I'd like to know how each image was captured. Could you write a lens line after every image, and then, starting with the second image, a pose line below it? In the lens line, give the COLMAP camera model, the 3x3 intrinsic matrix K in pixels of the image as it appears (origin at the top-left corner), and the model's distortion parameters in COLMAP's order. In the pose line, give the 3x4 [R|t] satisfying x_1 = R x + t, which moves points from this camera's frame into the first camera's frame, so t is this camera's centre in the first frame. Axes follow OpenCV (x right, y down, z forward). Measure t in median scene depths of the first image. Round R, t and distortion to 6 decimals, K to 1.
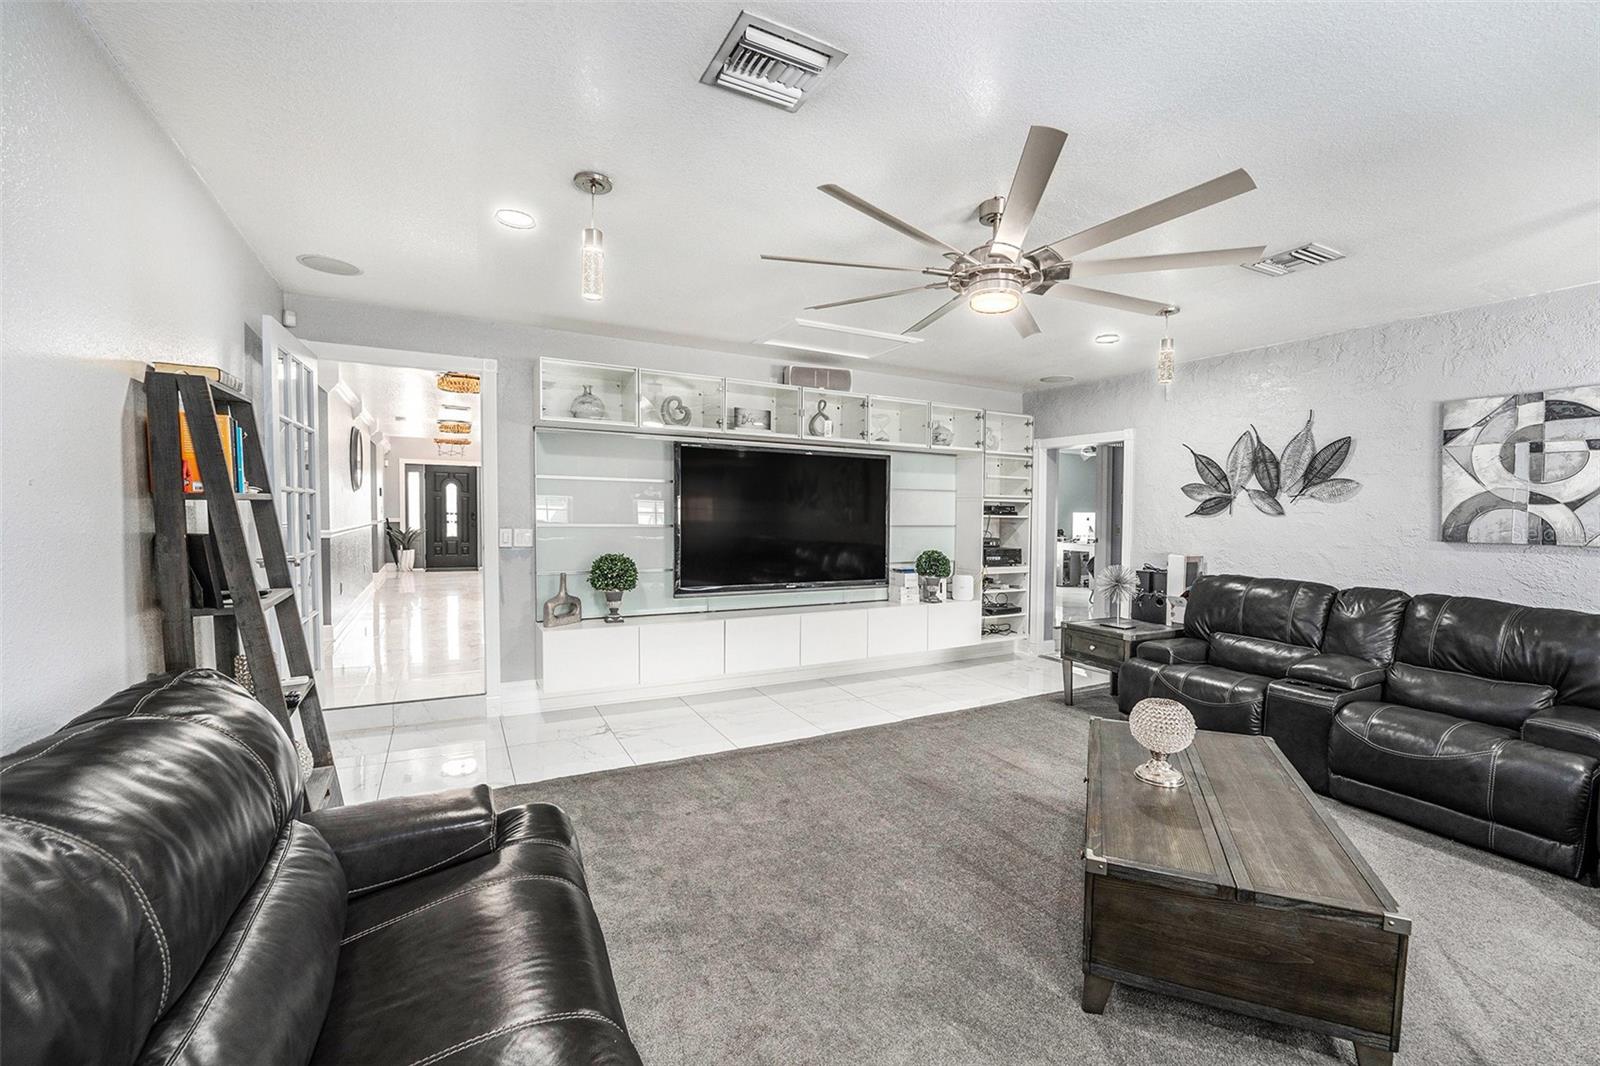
lens RADIAL K [[665.6, 0, 800.0], [0, 665.6, 533.0], [0, 0, 1]] dist [-0.001442, -0.000148]
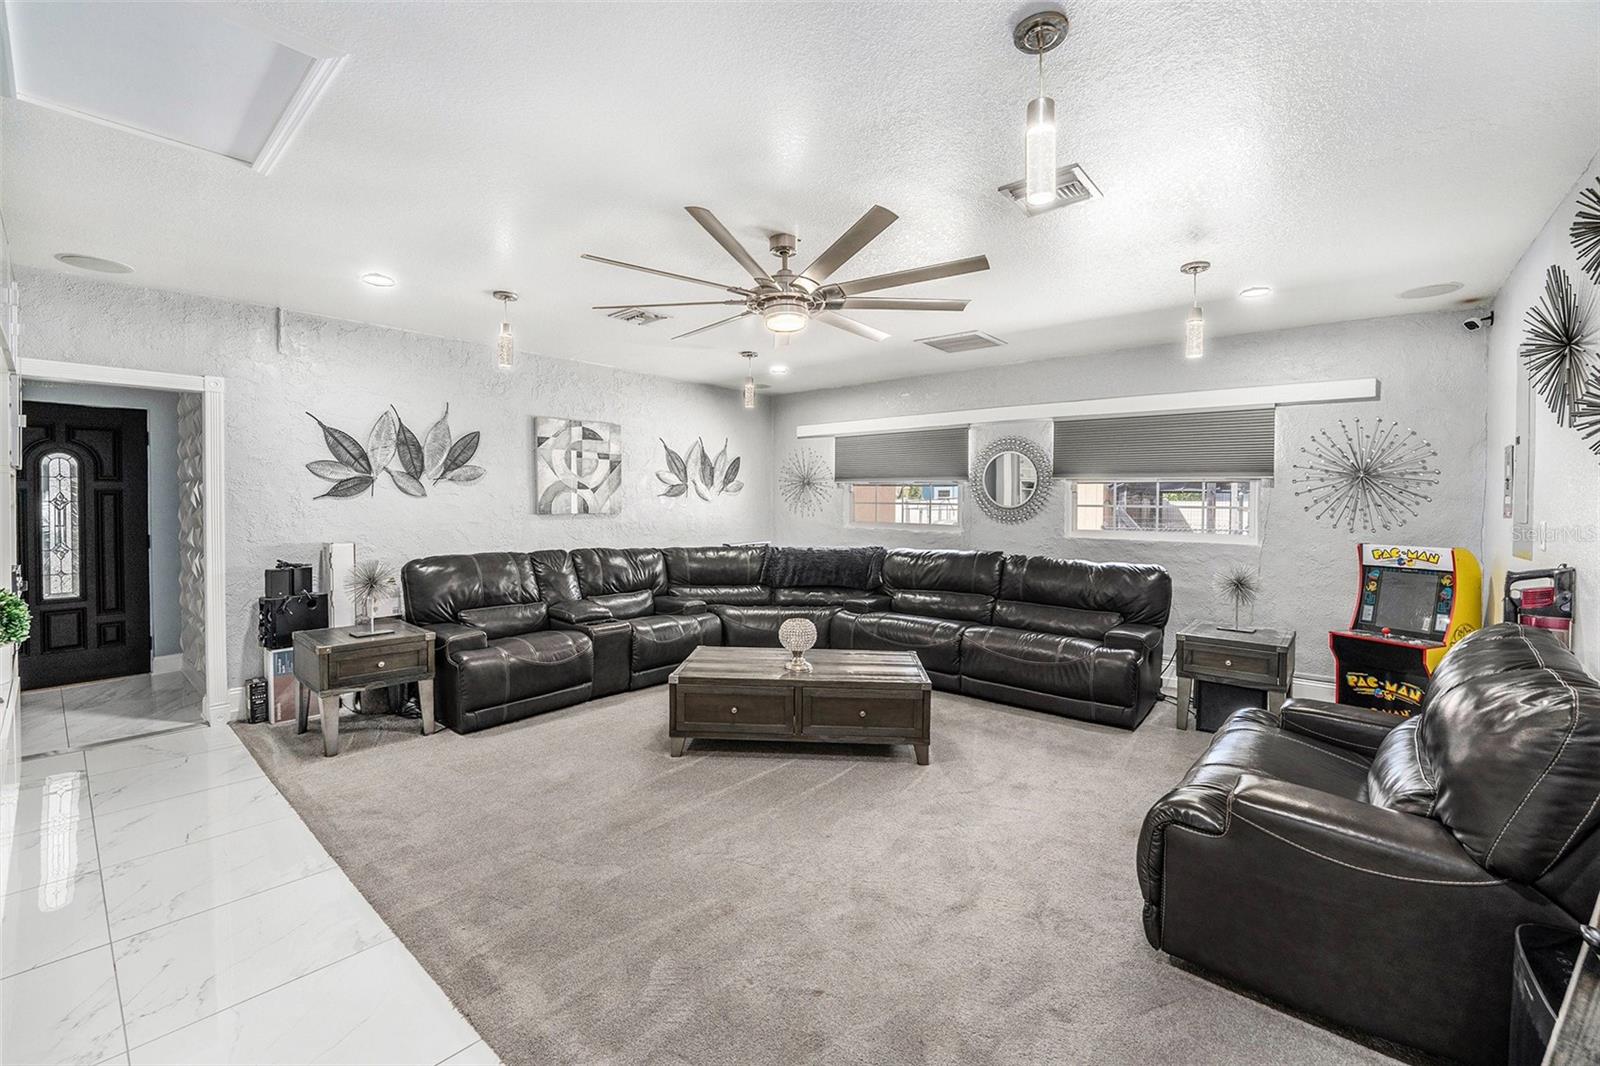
lens RADIAL K [[665.6, 0, 800.0], [0, 665.6, 533.0], [0, 0, 1]] dist [-0.001442, -0.000148]
pose [[-0.338328, -0.062180, 0.938972, -0.589179], [0.021200, 0.997058, 0.073665, -0.041975], [-0.940790, 0.044829, -0.336014, 0.973951]]
